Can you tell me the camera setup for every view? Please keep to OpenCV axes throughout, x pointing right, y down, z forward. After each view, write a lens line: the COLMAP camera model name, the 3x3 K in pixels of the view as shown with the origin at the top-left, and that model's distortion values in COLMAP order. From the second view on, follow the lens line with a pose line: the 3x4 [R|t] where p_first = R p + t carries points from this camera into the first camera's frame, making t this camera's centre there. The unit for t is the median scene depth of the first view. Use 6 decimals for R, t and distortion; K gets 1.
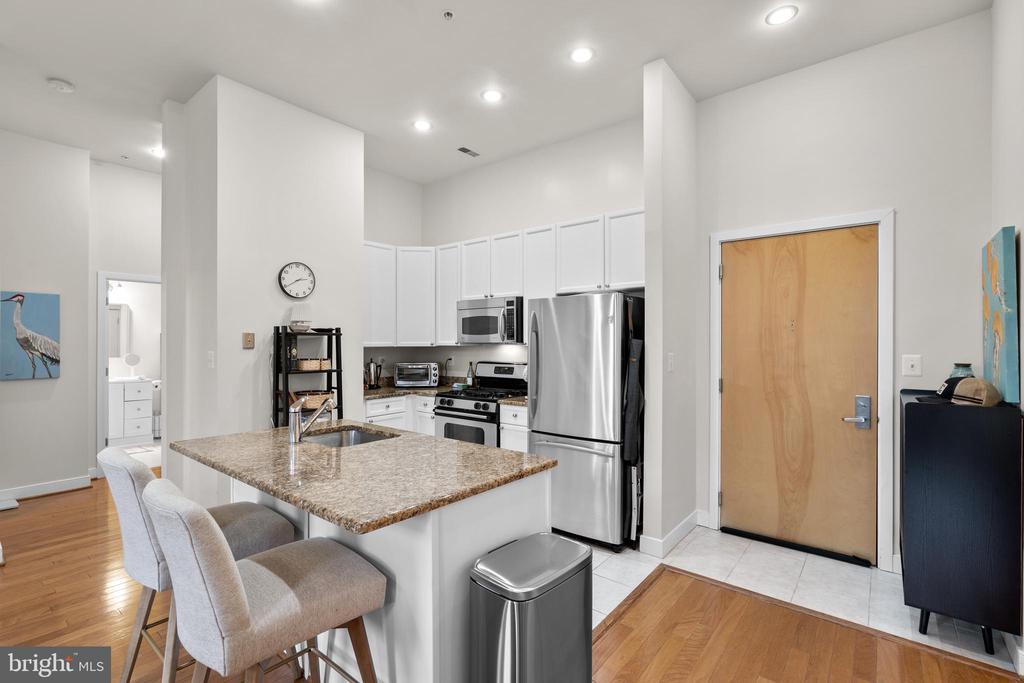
lens RADIAL K [[464.1, 0, 508.7], [0, 464.1, 341.5], [0, 0, 1]] dist [-0.009226, 0.004378]
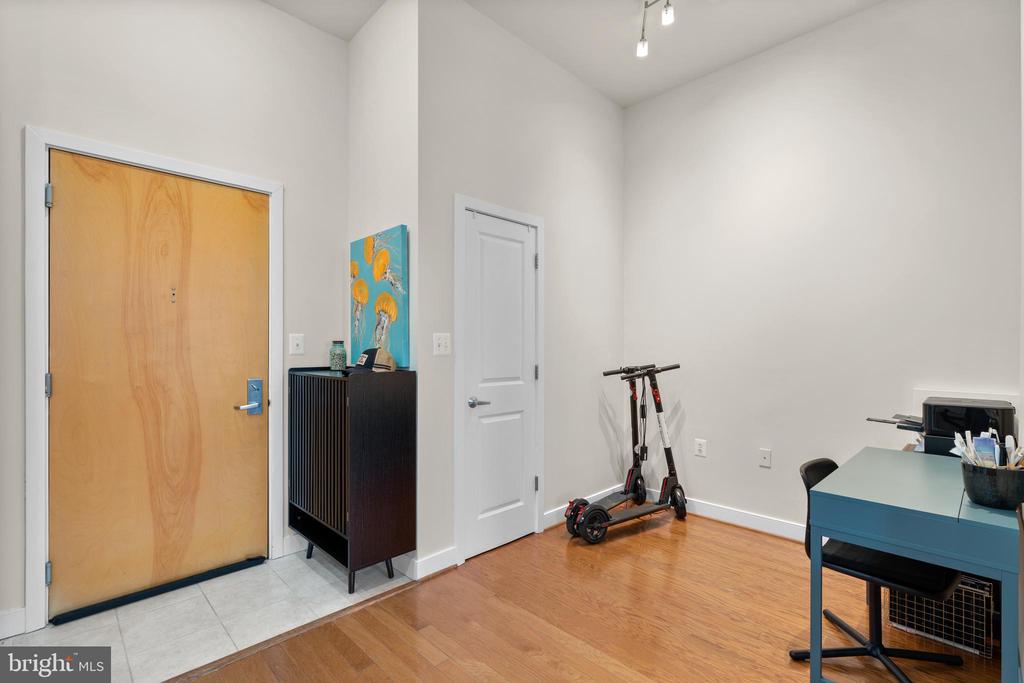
lens RADIAL K [[464.1, 0, 506.5], [0, 464.1, 347.5], [0, 0, 1]] dist [-0.009226, 0.004378]
pose [[0.116596, -0.004433, 0.993169, -0.067039], [-0.001034, 0.999989, 0.004585, 0.041009], [-0.993179, -0.001562, 0.116591, 0.326006]]
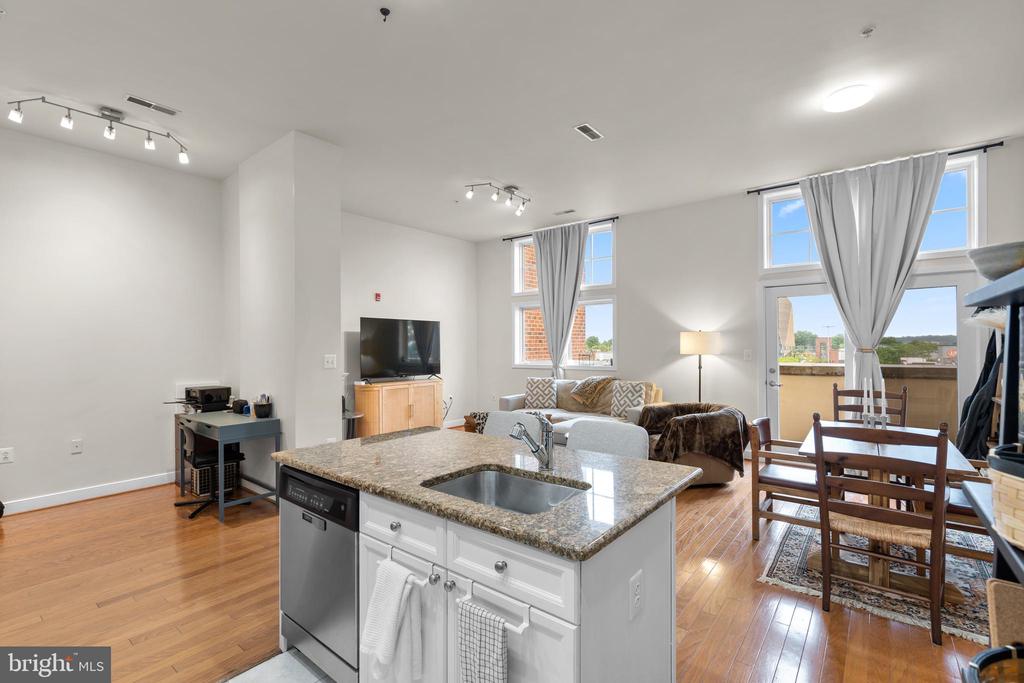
lens RADIAL K [[464.1, 0, 506.5], [0, 464.1, 343.3], [0, 0, 1]] dist [-0.009226, 0.004378]
pose [[-0.999978, 0.002709, -0.006090, -0.237036], [0.002751, 0.999973, -0.006835, 0.001428], [0.006071, -0.006851, -0.999958, 1.130888]]
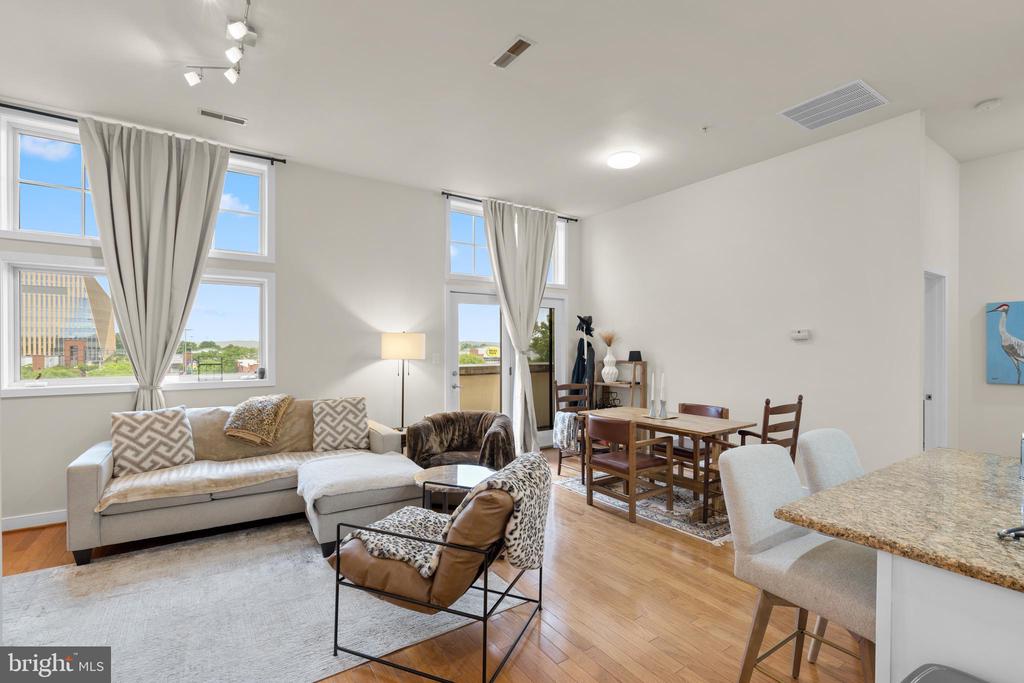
lens RADIAL K [[464.1, 0, 507.9], [0, 464.1, 350.8], [0, 0, 1]] dist [-0.009226, 0.004378]
pose [[-0.289424, 0.004379, -0.957191, 0.332775], [0.001068, 0.999990, 0.004252, -0.000430], [0.957200, 0.000208, -0.289426, 0.240765]]
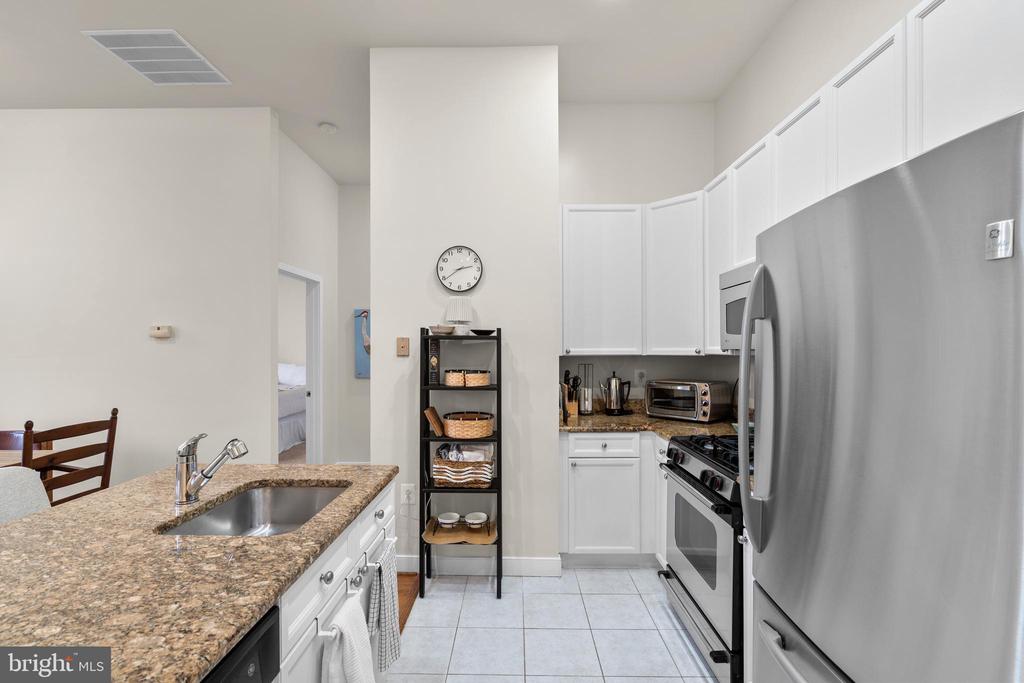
lens RADIAL K [[464.1, 0, 509.6], [0, 464.1, 348.5], [0, 0, 1]] dist [-0.009226, 0.004378]
pose [[0.620078, -0.000066, -0.784541, 0.213222], [0.001301, 0.999999, 0.000944, 0.000723], [0.784539, -0.001606, 0.620077, 0.592249]]
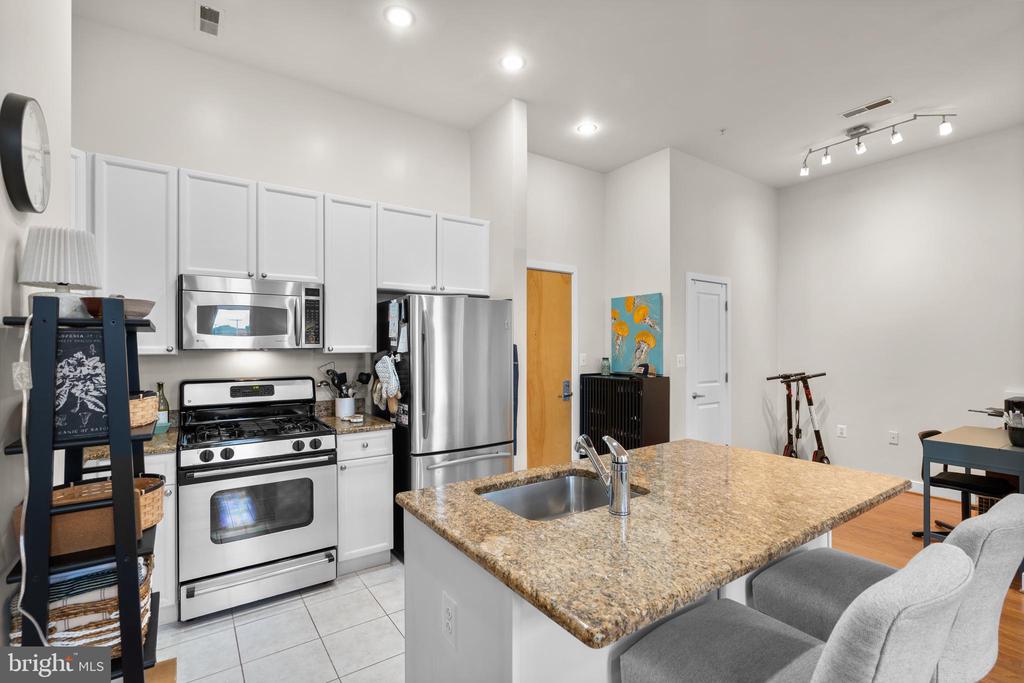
lens RADIAL K [[464.1, 0, 503.5], [0, 464.1, 346.2], [0, 0, 1]] dist [-0.009226, 0.004378]
pose [[0.289301, -0.001011, 0.957238, -0.674339], [0.000271, 0.999999, 0.000974, -0.000967], [-0.957238, -0.000022, 0.289301, 0.603120]]
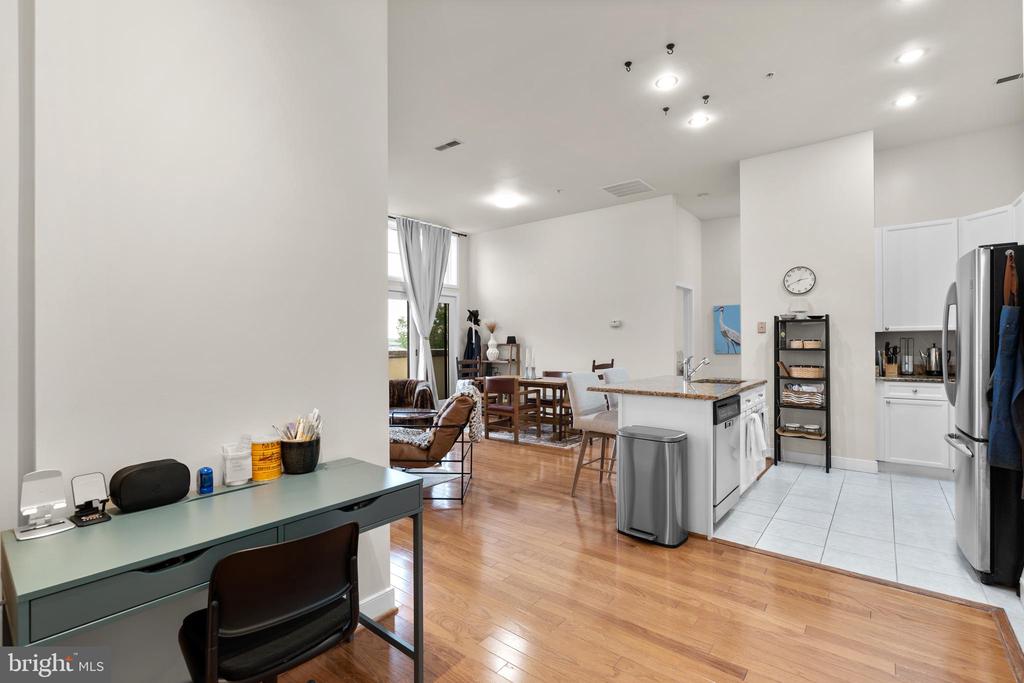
lens RADIAL K [[464.1, 0, 509.7], [0, 464.1, 343.8], [0, 0, 1]] dist [-0.009226, 0.004378]
pose [[0.005868, 0.000107, -0.999983, 0.861522], [0.006089, 0.999981, 0.000143, 0.042884], [0.999964, -0.006090, 0.005867, 0.176702]]
